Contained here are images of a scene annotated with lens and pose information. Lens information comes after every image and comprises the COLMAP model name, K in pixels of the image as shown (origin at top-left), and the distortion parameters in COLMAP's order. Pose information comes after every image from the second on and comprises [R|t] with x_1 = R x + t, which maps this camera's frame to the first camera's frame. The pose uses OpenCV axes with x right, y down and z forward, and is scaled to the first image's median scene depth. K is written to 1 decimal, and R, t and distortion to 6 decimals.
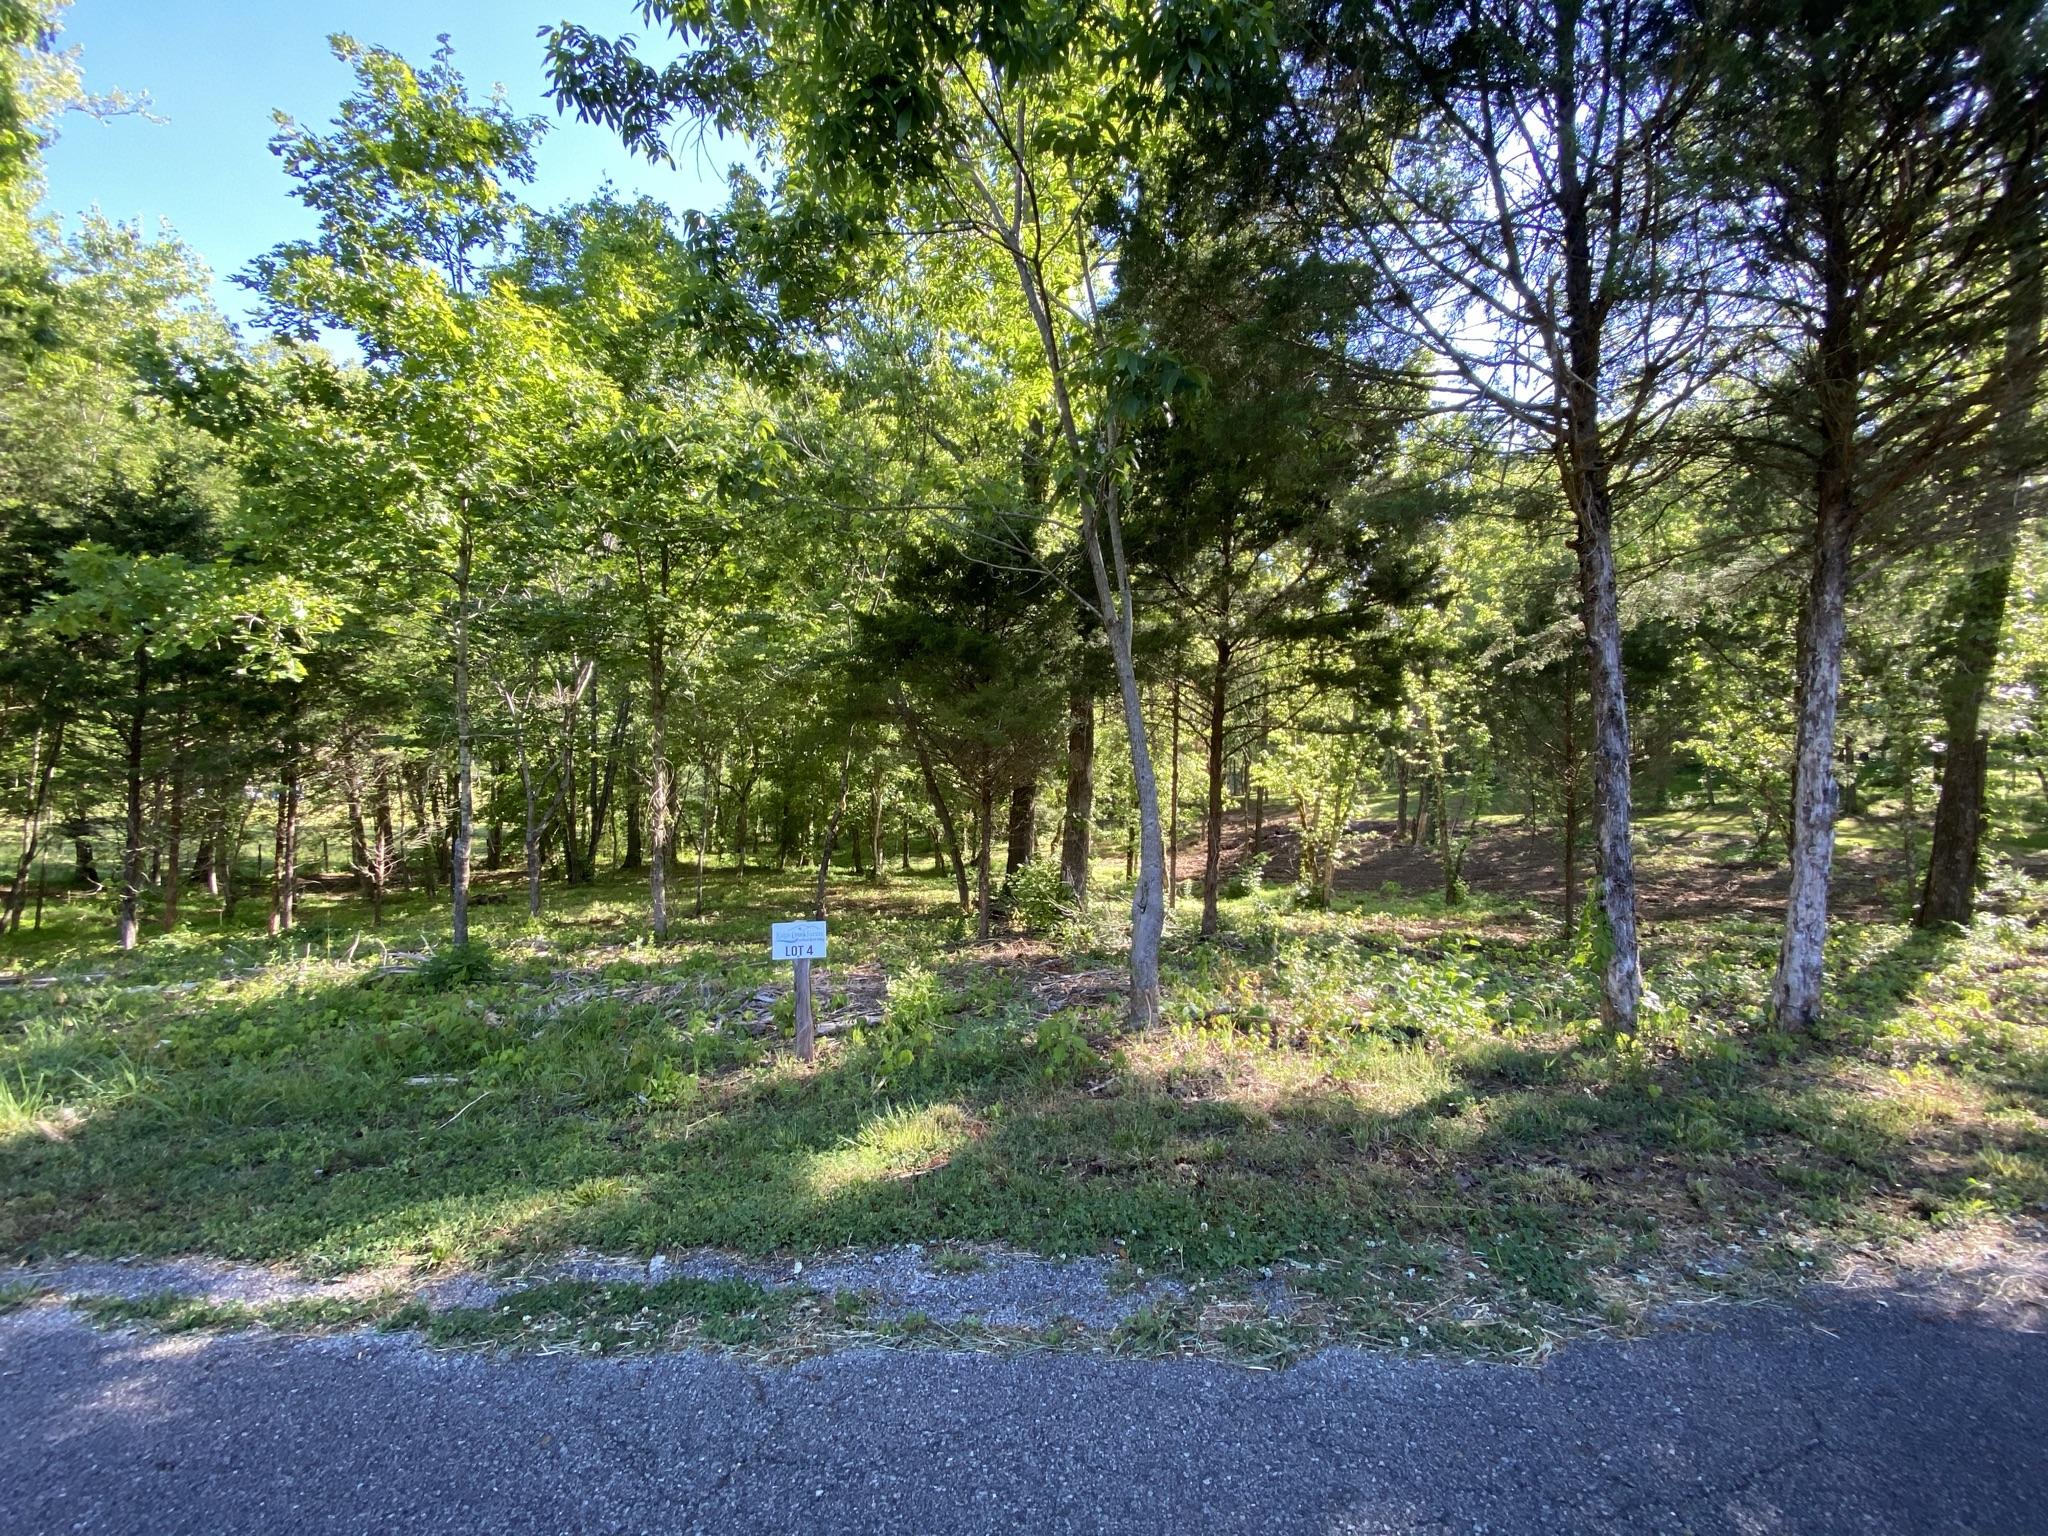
lens RADIAL K [[823.3, 0, 1024.0], [0, 823.3, 768.0], [0, 0, 1]] dist [0.014021, -0.017950]
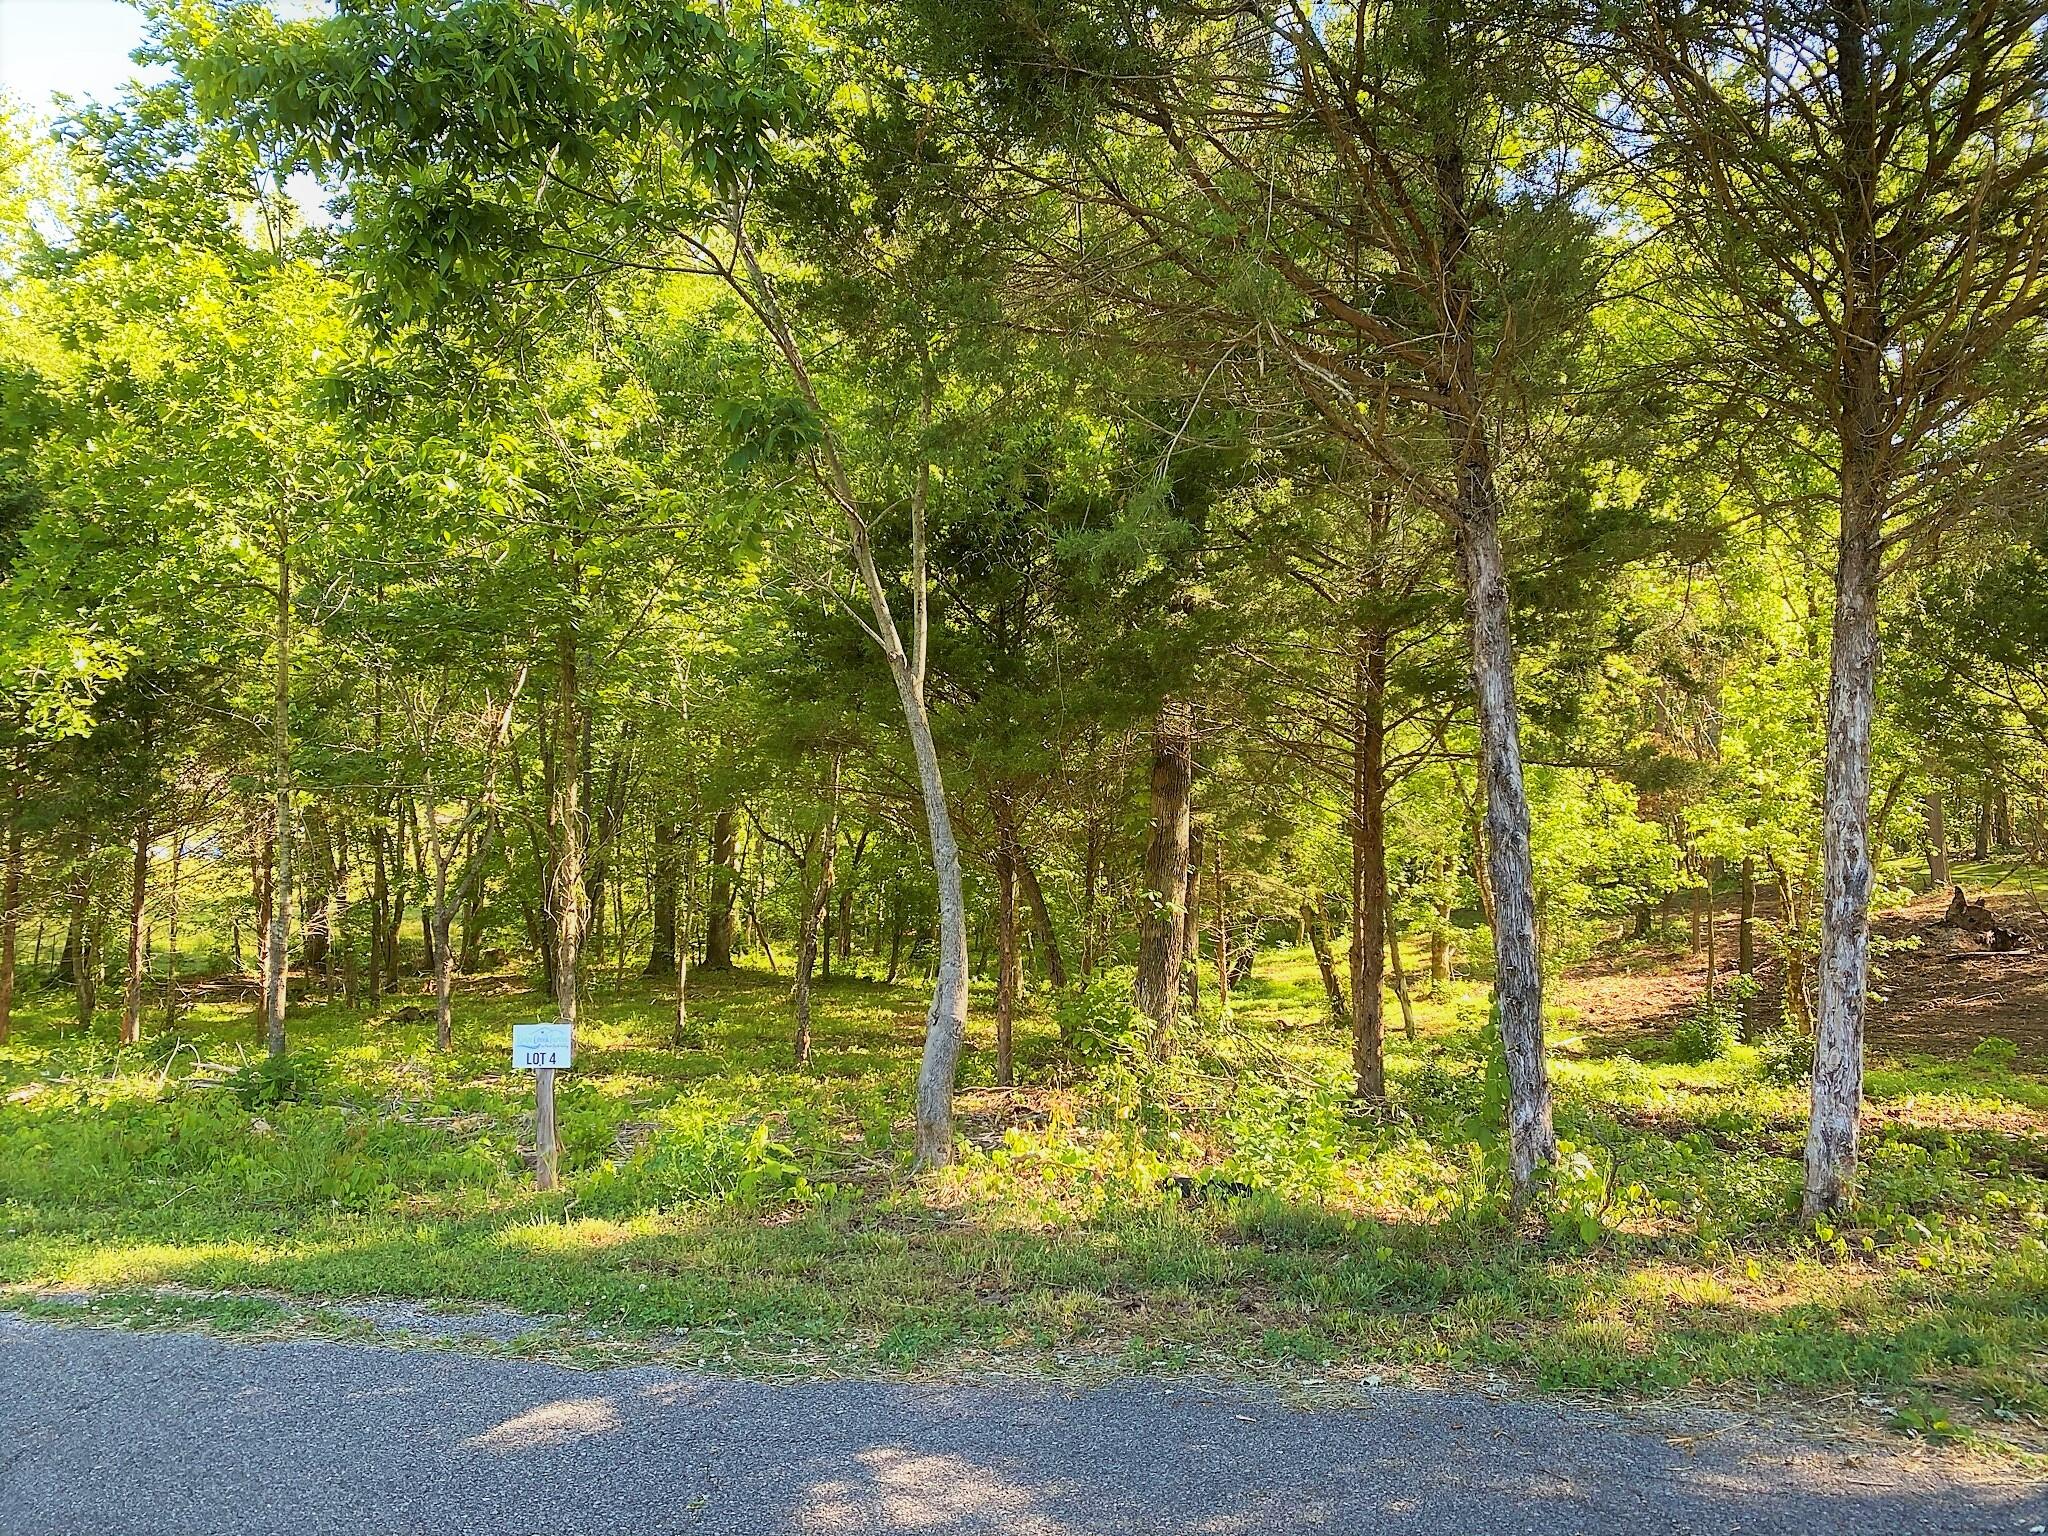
lens RADIAL K [[1534.5, 0, 1024.0], [0, 1534.5, 768.0], [0, 0, 1]] dist [0.031883, -0.053914]
pose [[0.966177, -0.011753, -0.257611, 0.703725], [0.004709, 0.999598, -0.027947, -0.031138], [0.257836, 0.025789, 0.965845, -0.444788]]
